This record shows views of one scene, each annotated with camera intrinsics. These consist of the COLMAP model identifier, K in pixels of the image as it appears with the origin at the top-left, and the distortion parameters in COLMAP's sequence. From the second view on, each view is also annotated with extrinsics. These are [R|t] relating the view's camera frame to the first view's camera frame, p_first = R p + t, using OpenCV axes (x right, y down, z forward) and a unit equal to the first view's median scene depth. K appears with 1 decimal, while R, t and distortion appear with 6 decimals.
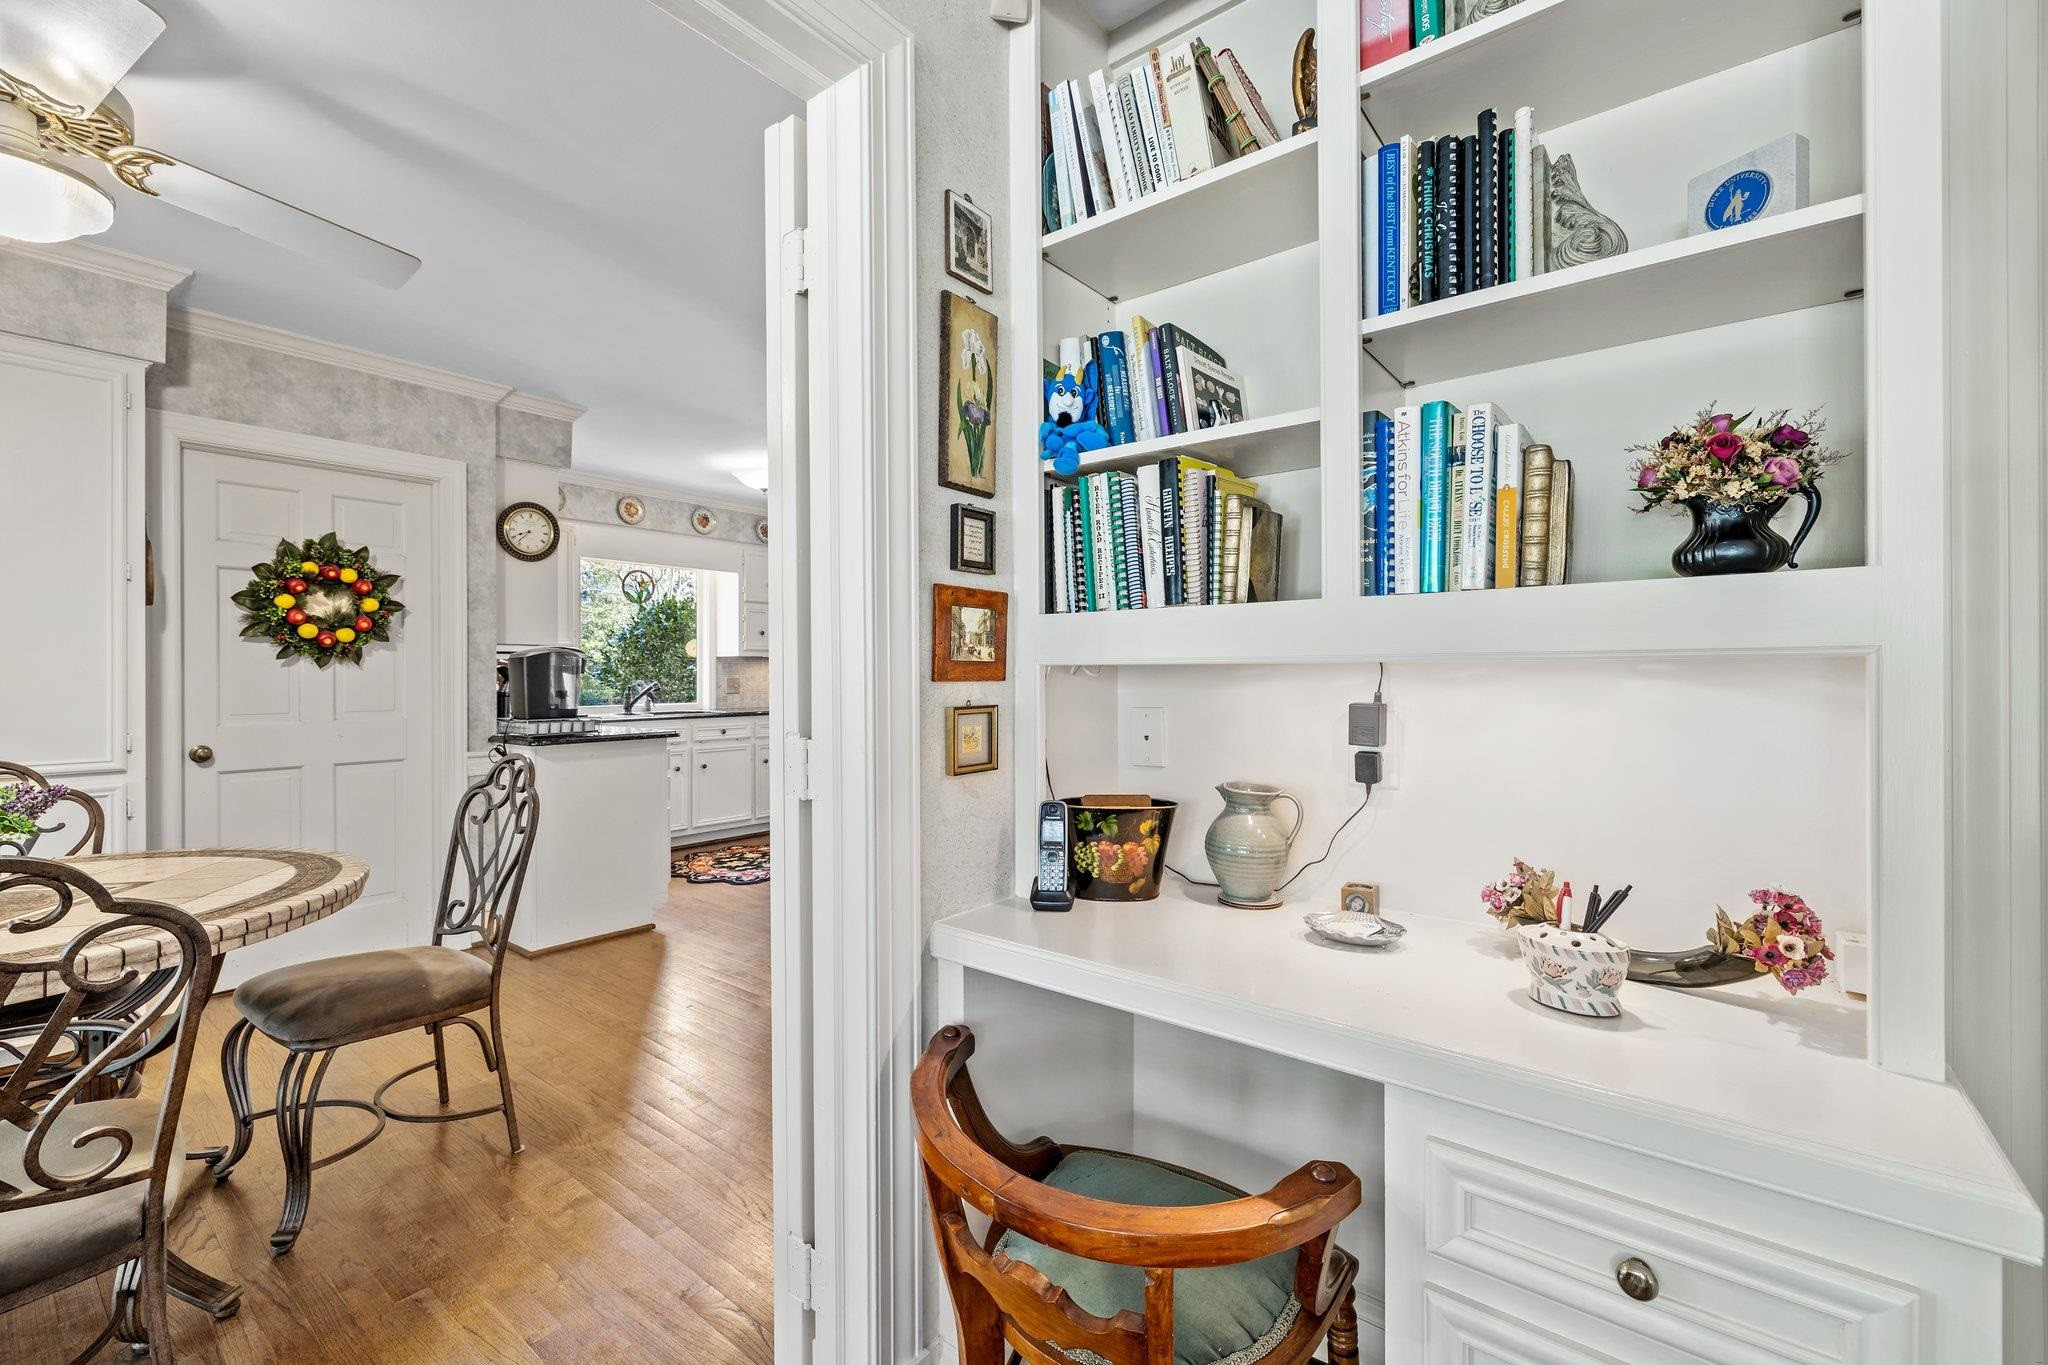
lens RADIAL K [[858.7, 0, 1015.3], [0, 858.7, 684.6], [0, 0, 1]] dist [0.002129, 0.000478]
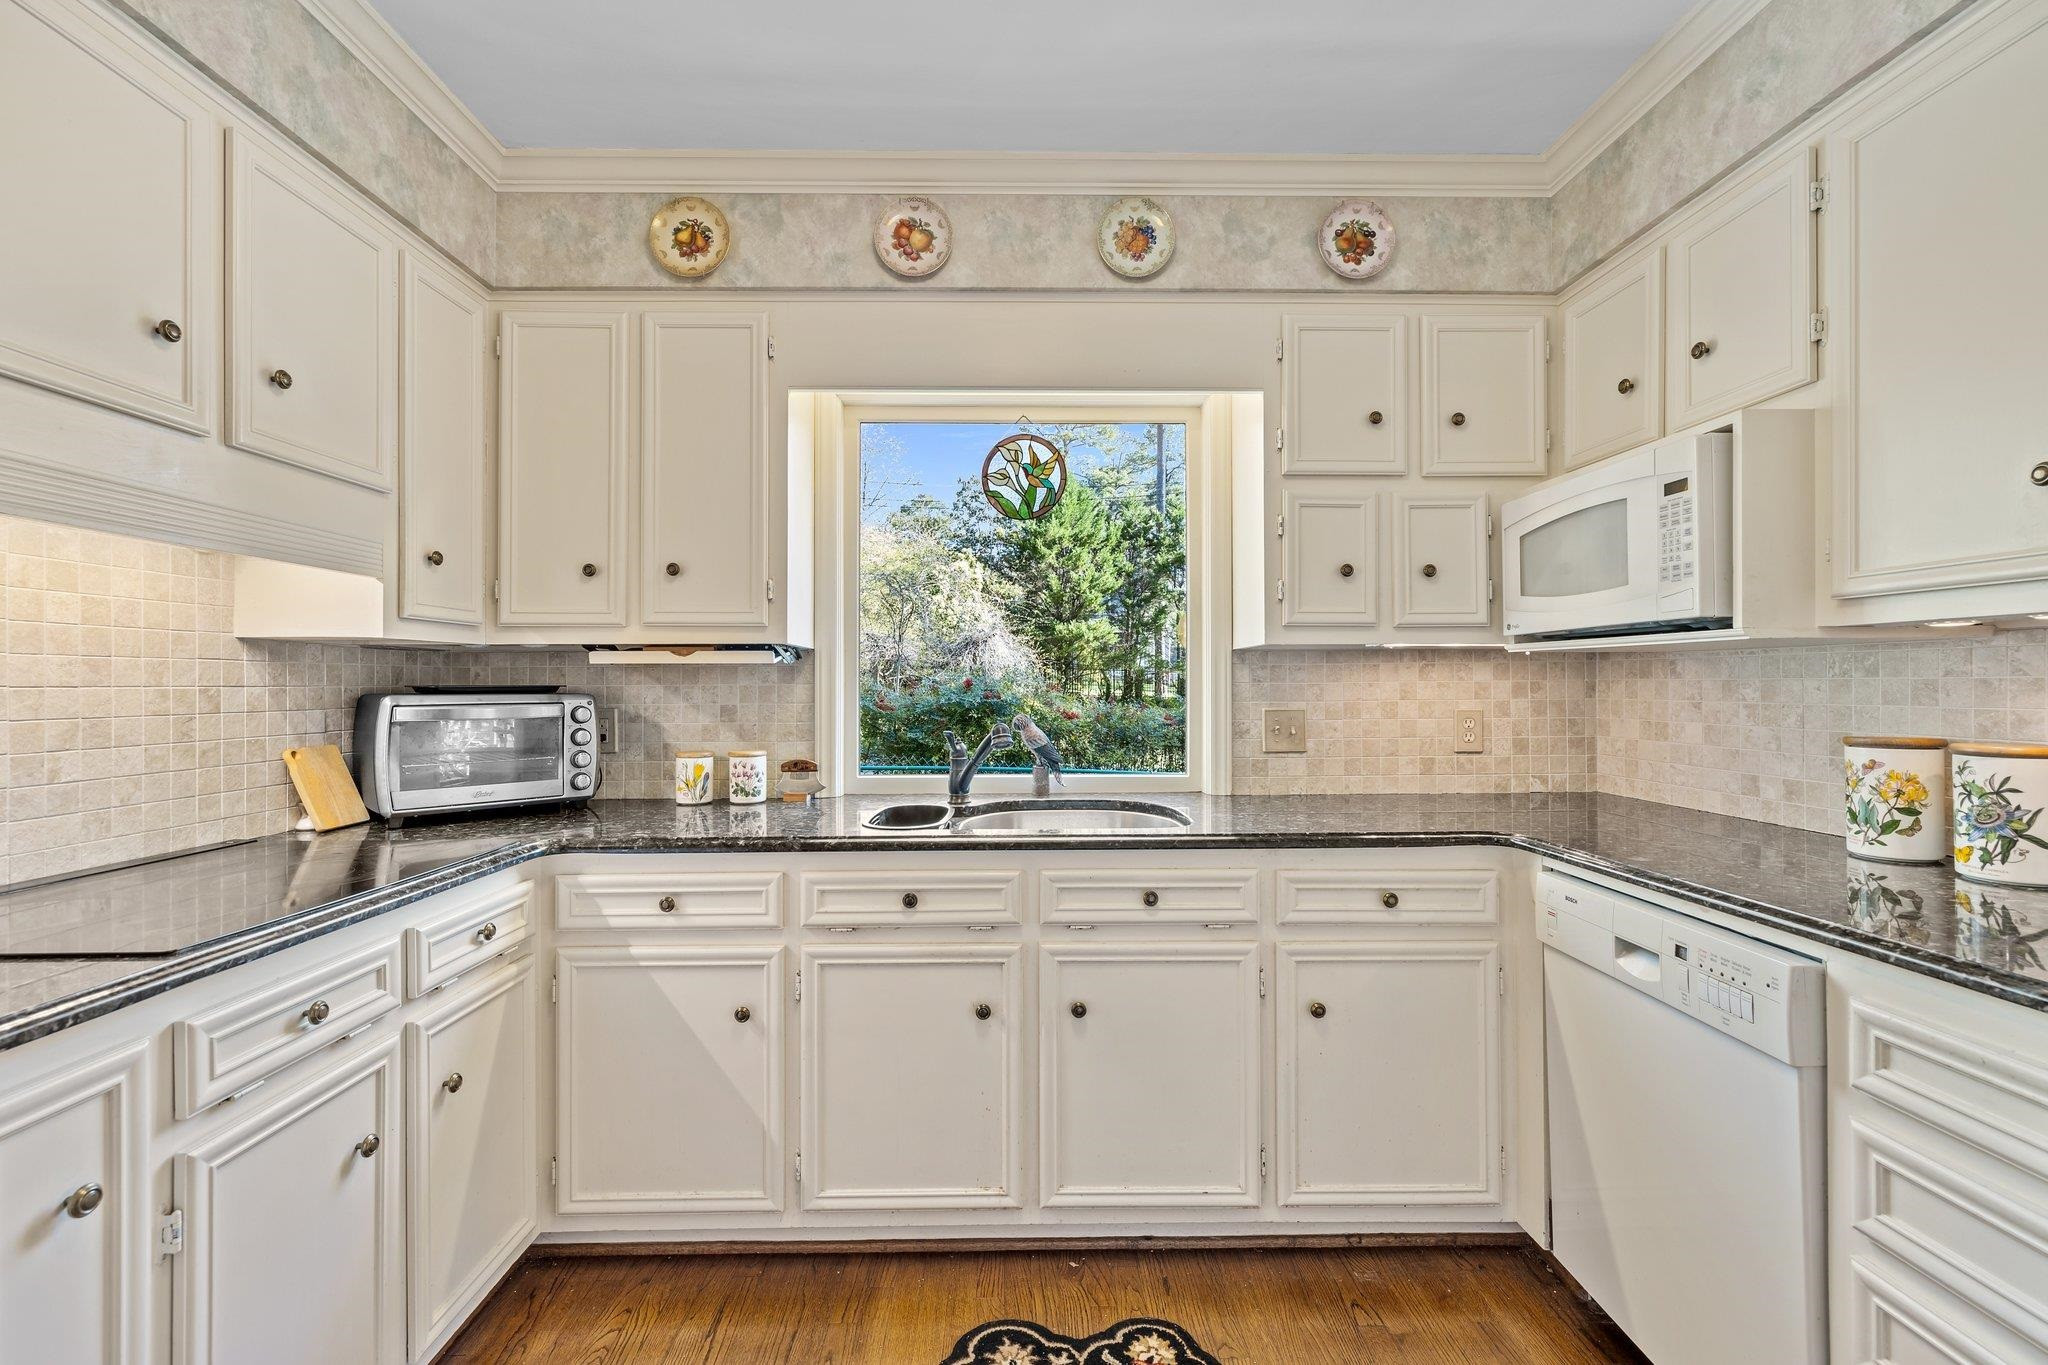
lens RADIAL K [[858.7, 0, 1021.4], [0, 858.7, 680.4], [0, 0, 1]] dist [0.002129, 0.000478]
pose [[0.636791, 0.002096, -0.771033, -0.136985], [-0.008003, 0.999960, -0.003891, -0.019082], [0.770995, 0.008649, 0.636783, 0.765678]]
